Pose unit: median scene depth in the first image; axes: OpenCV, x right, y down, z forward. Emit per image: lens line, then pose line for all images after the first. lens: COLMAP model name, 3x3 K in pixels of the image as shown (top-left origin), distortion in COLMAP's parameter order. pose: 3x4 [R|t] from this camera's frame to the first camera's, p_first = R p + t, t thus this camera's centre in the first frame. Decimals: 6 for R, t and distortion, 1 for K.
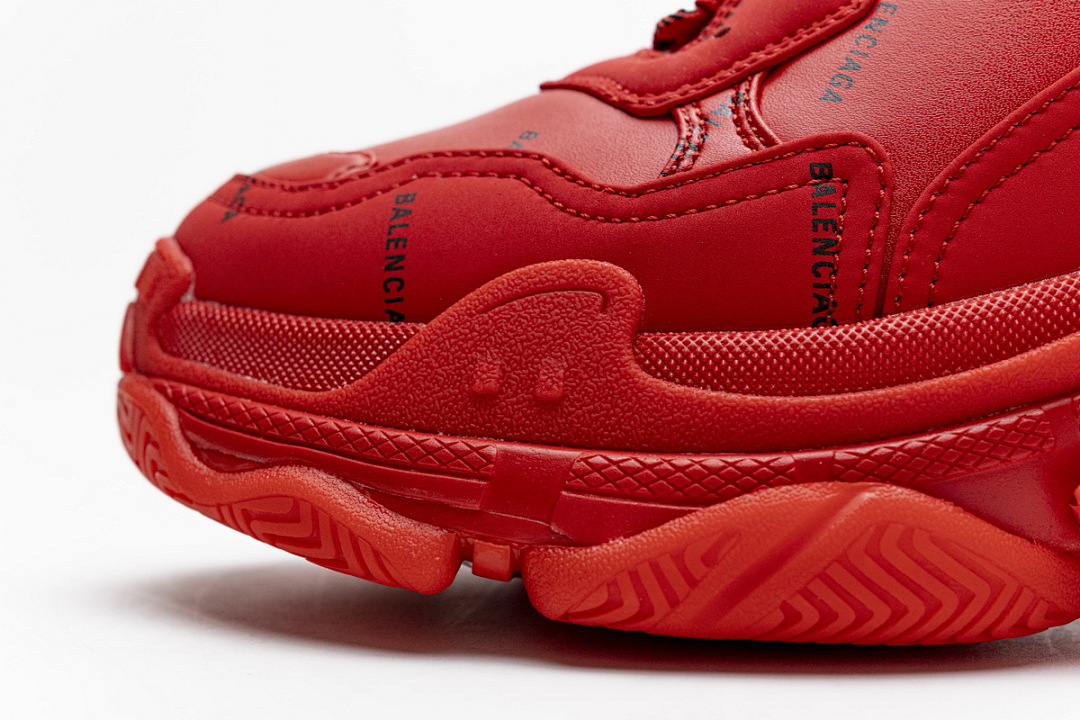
lens RADIAL K [[2176.9, 0, 540.5], [0, 2176.9, 362.4], [0, 0, 1]] dist [0.021523, 0.000000]
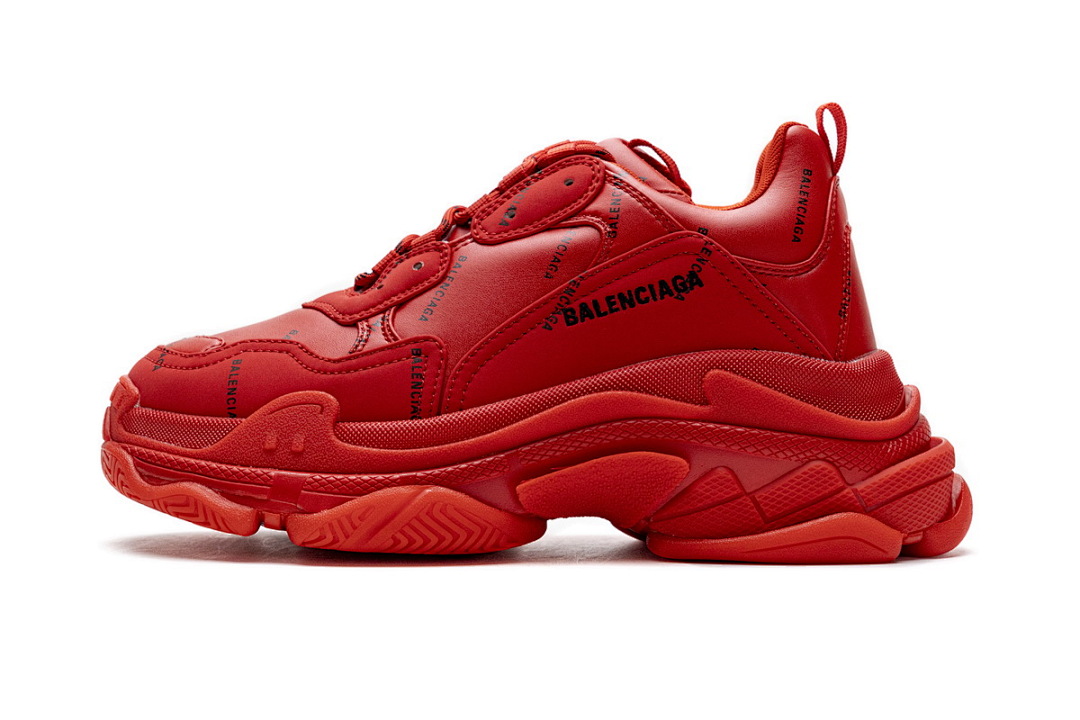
lens RADIAL K [[2012.8, 0, 539.3], [0, 2012.8, 355.5], [0, 0, 1]] dist [0.073403, 0.000000]
pose [[0.998076, -0.004805, 0.061814, 0.126854], [0.006505, 0.999605, -0.027330, -0.024827], [-0.061658, 0.027680, 0.997713, -1.148329]]
